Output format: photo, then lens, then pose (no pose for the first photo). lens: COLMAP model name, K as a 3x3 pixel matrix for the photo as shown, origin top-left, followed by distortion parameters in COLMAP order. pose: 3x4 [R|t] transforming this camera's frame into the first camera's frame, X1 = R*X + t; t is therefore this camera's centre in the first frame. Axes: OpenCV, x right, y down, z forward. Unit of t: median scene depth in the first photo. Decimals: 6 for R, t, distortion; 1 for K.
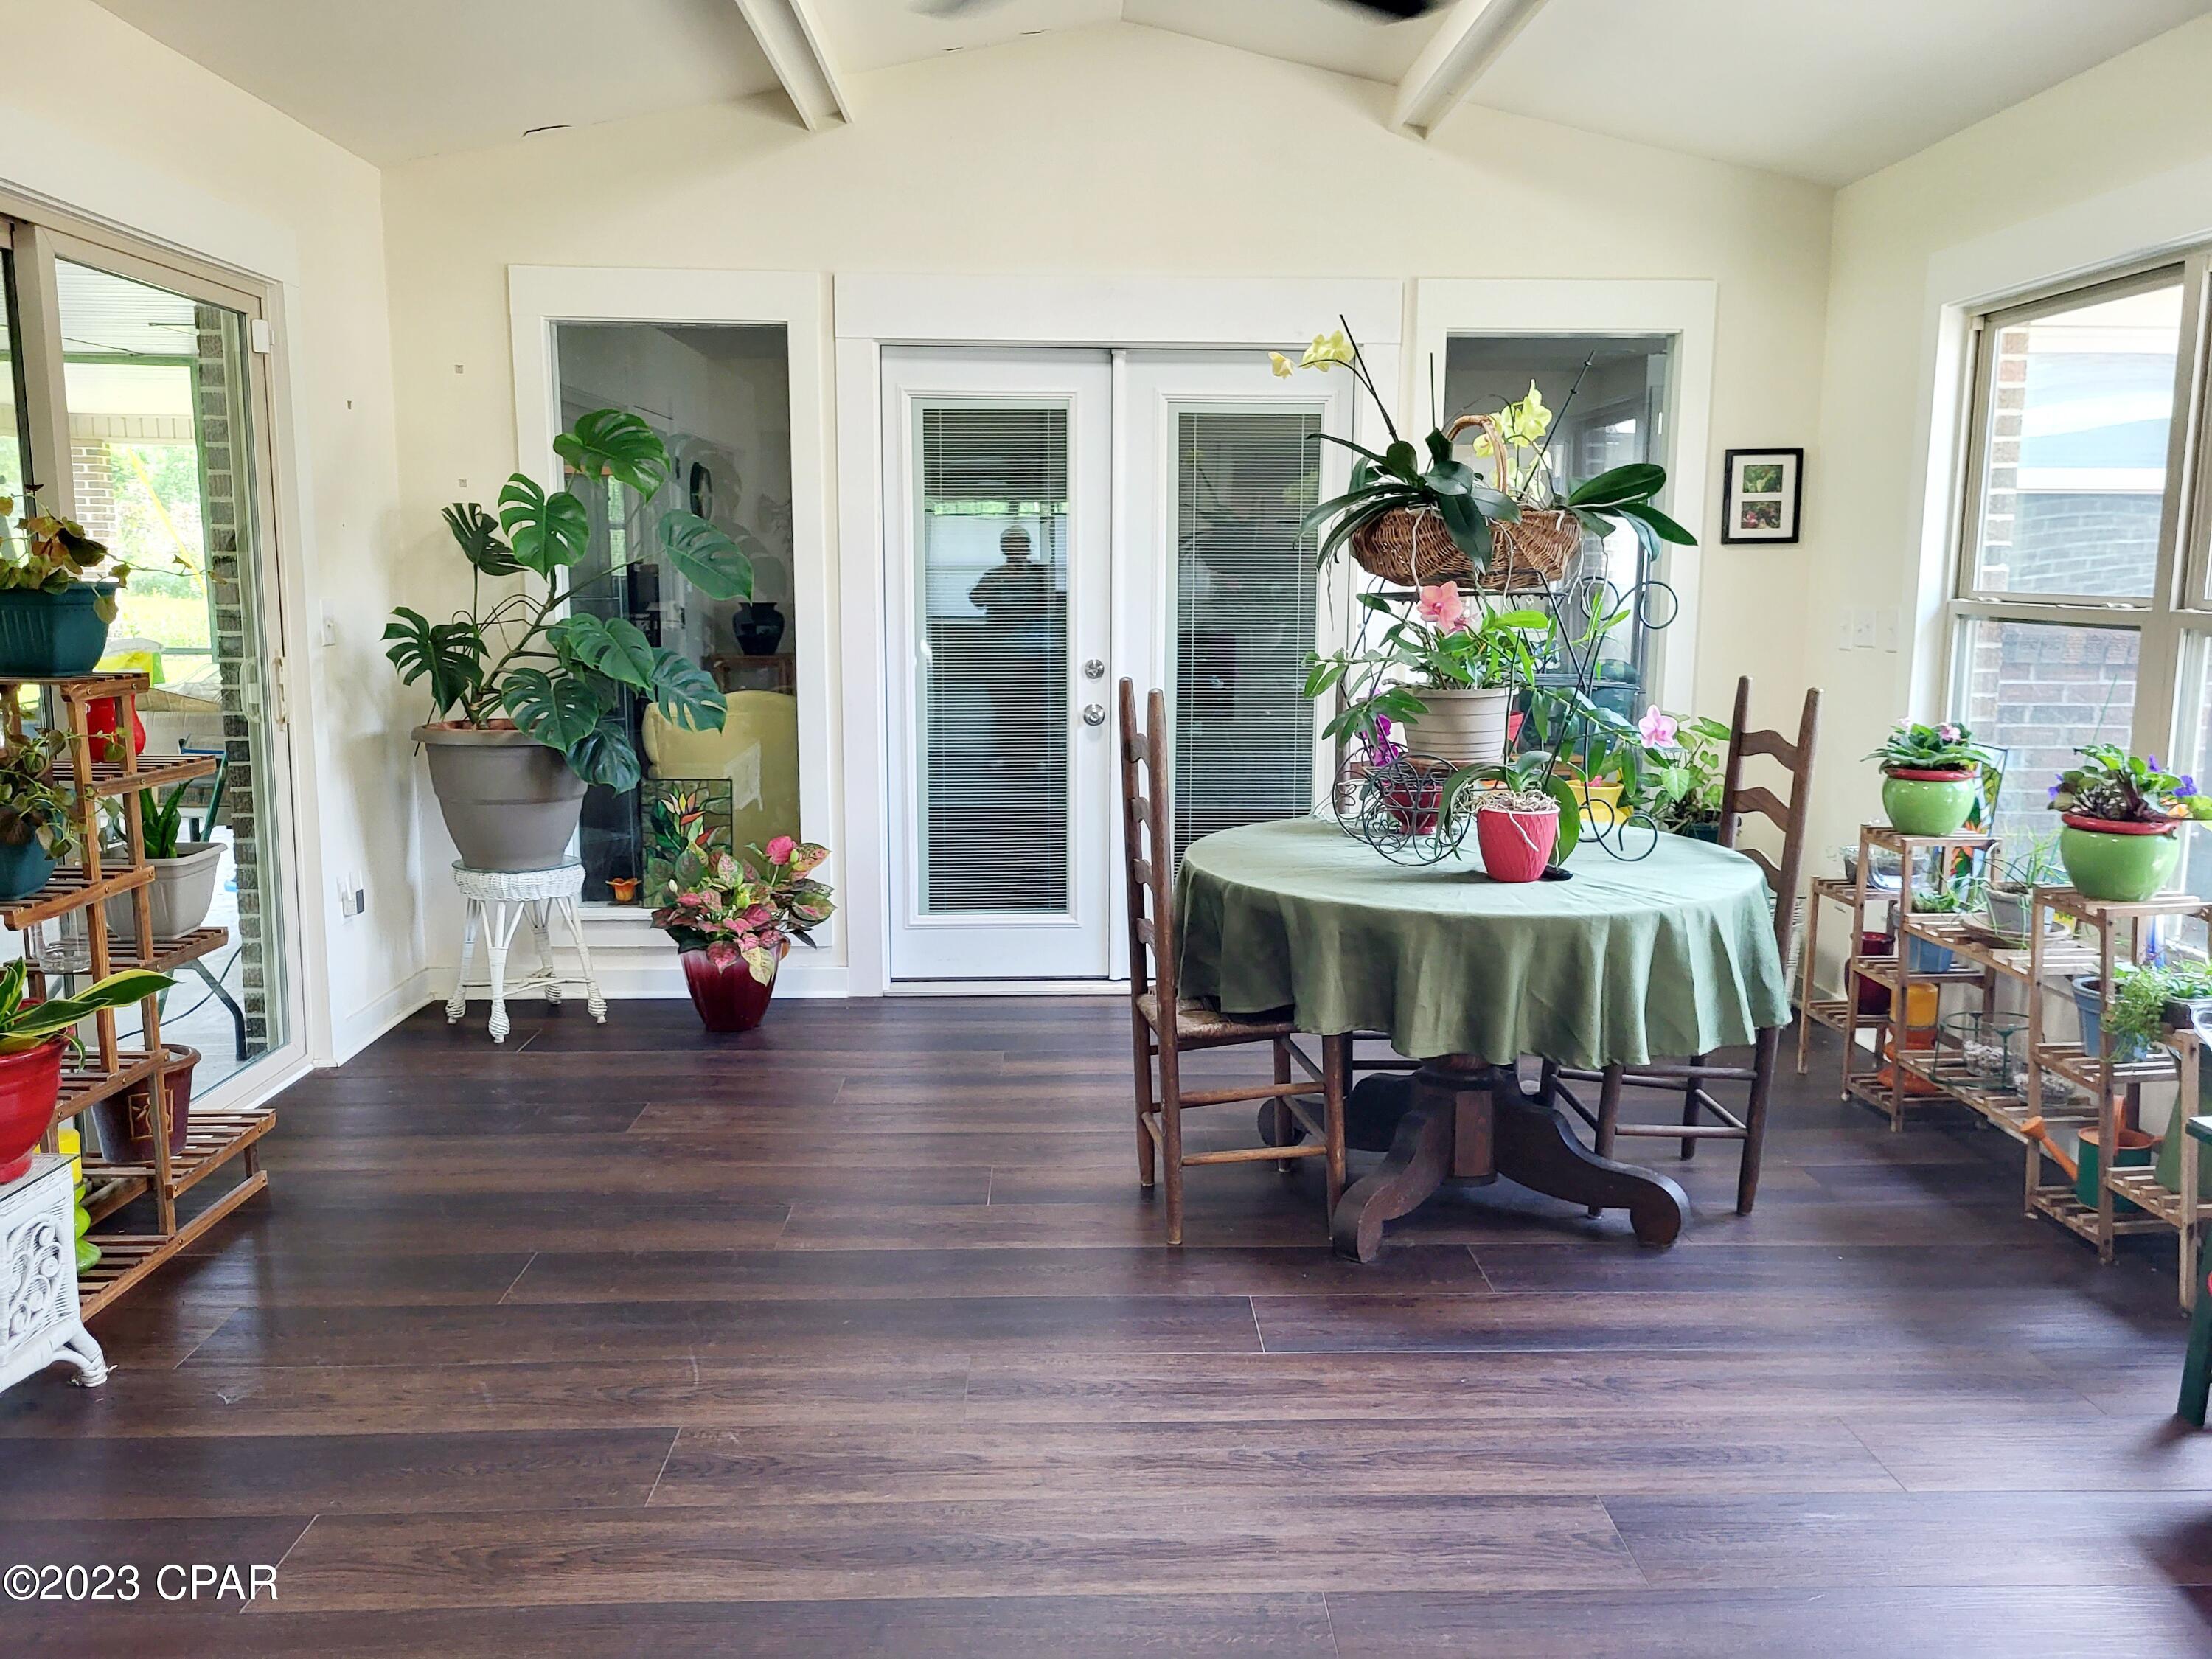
lens RADIAL K [[1691.5, 0, 1146.6], [0, 1691.5, 802.7], [0, 0, 1]] dist [0.050894, -0.053270]
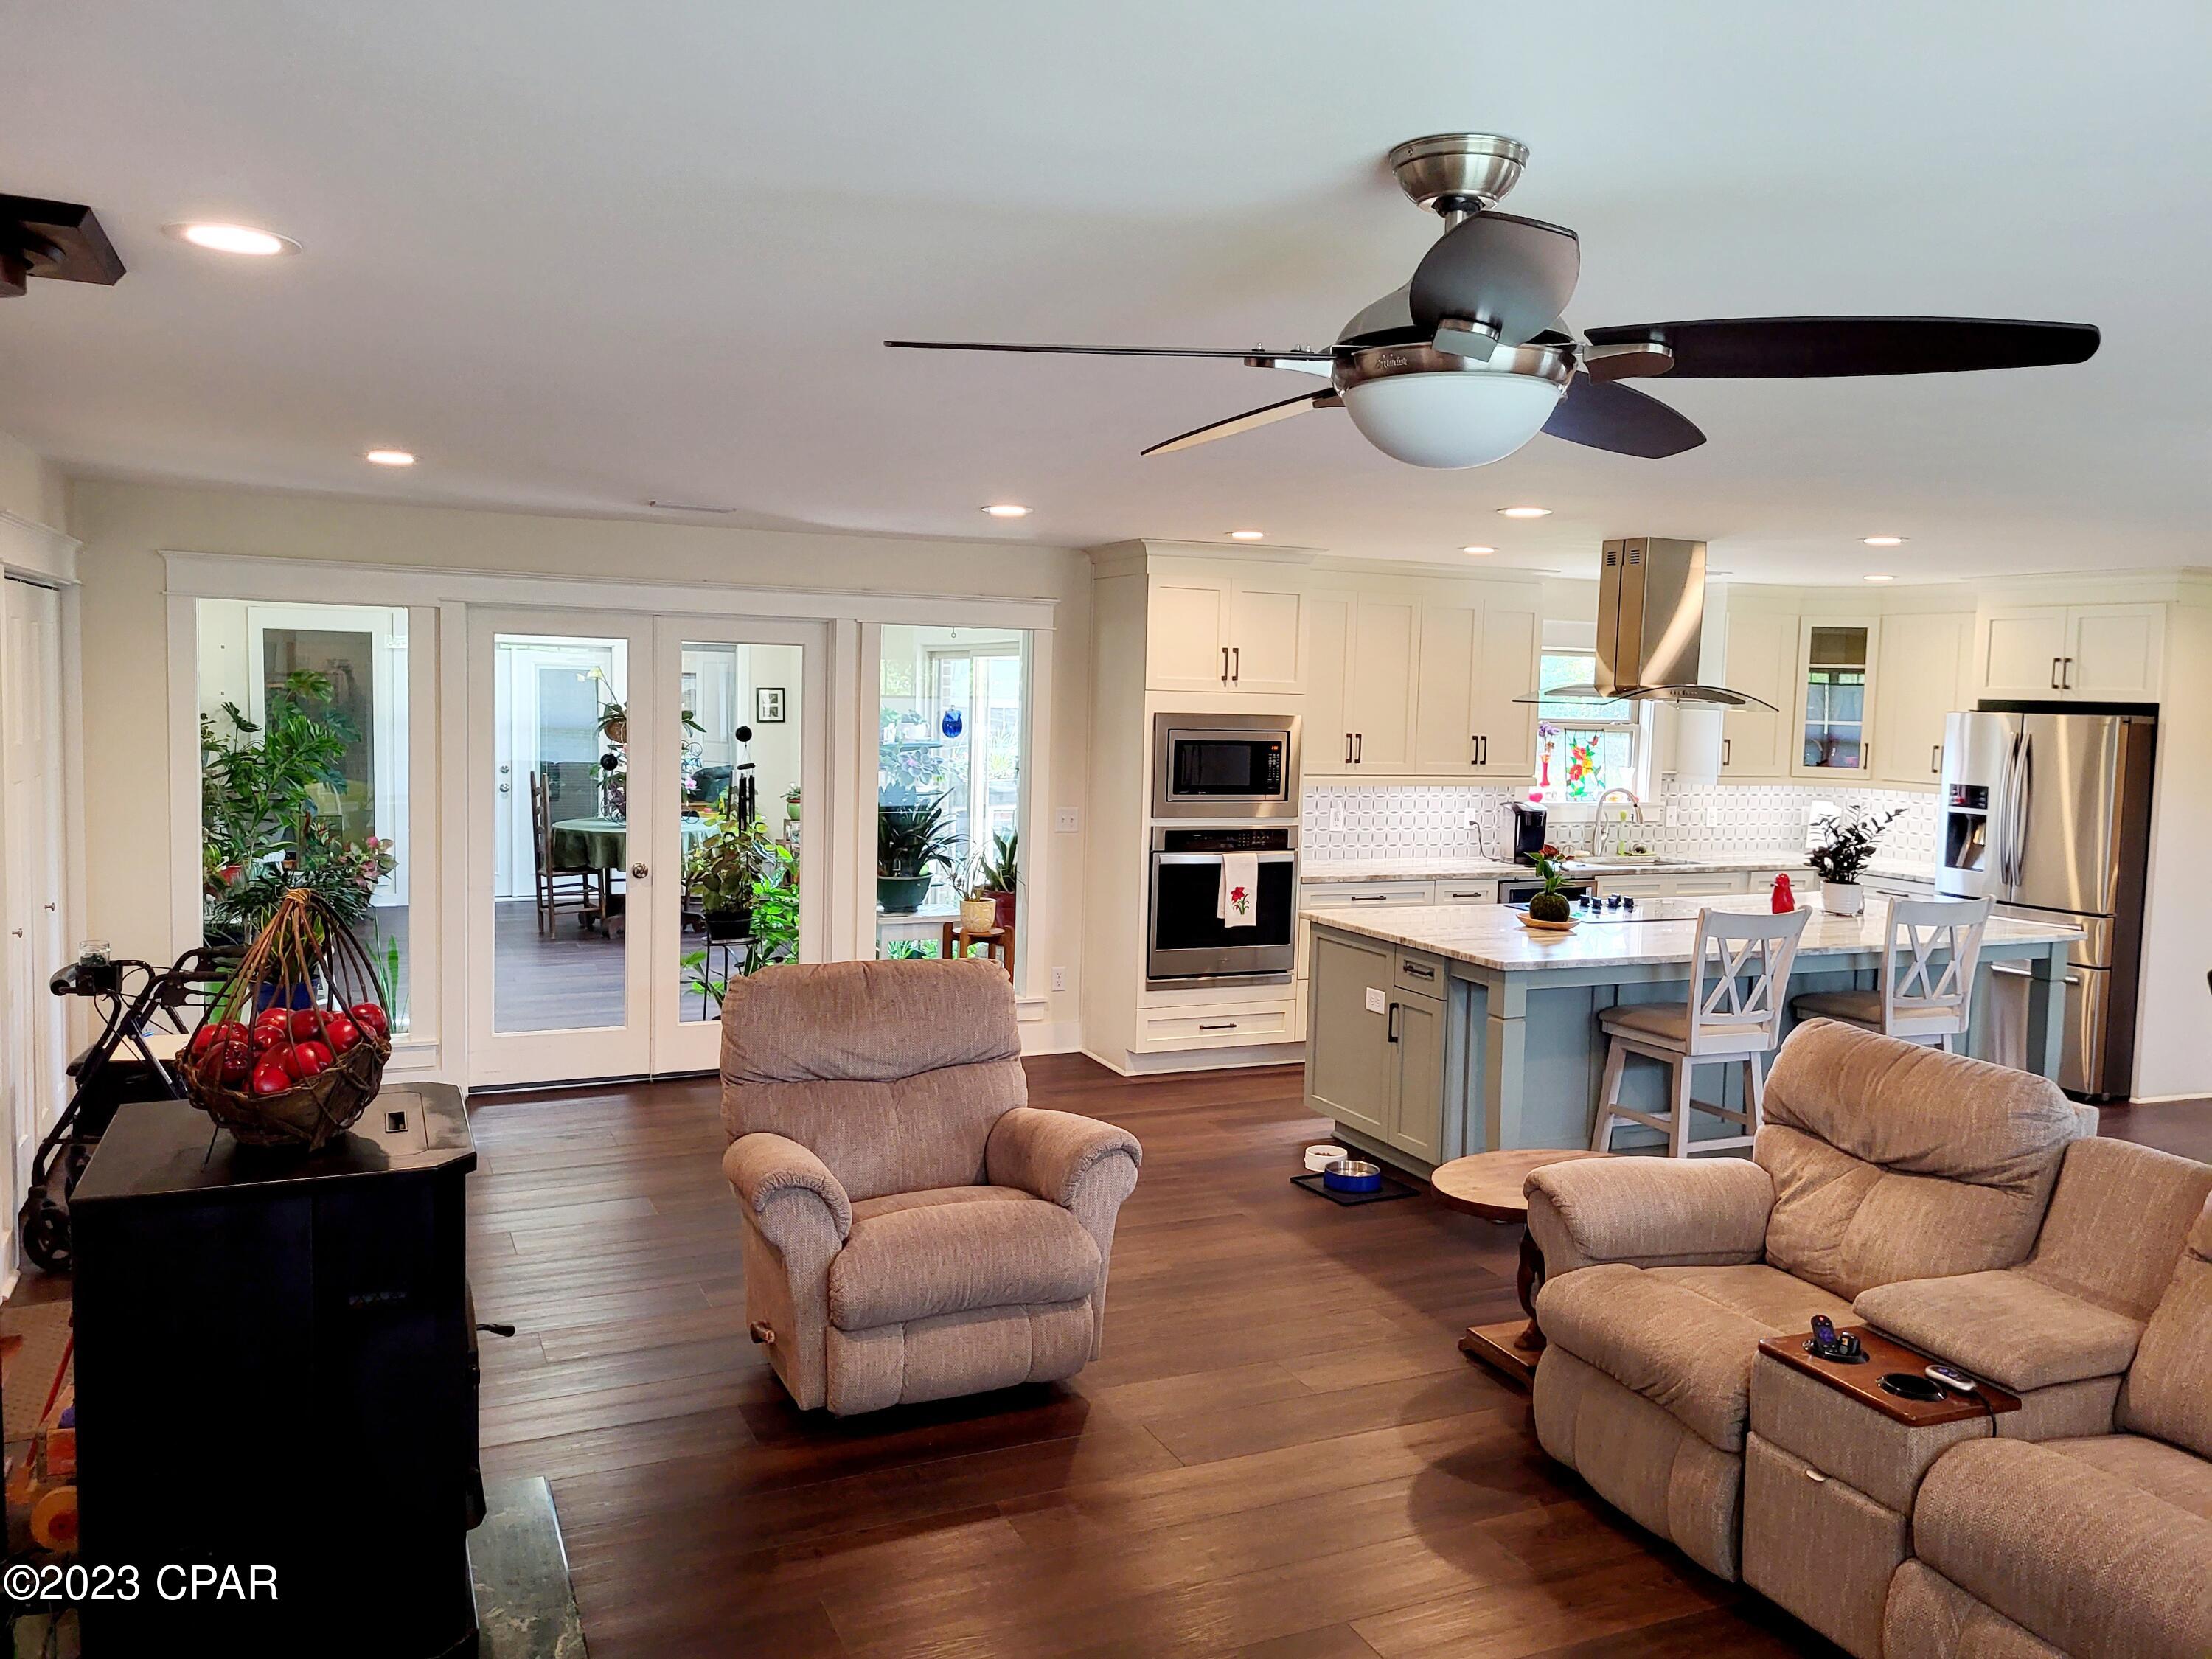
lens RADIAL K [[1677.4, 0, 1127.3], [0, 1677.4, 813.4], [0, 0, 1]] dist [0.046830, -0.040826]
pose [[0.926184, -0.012868, 0.376852, -0.165646], [0.034860, 0.998060, -0.051594, 0.203367], [-0.375457, 0.060923, 0.924836, -2.282681]]
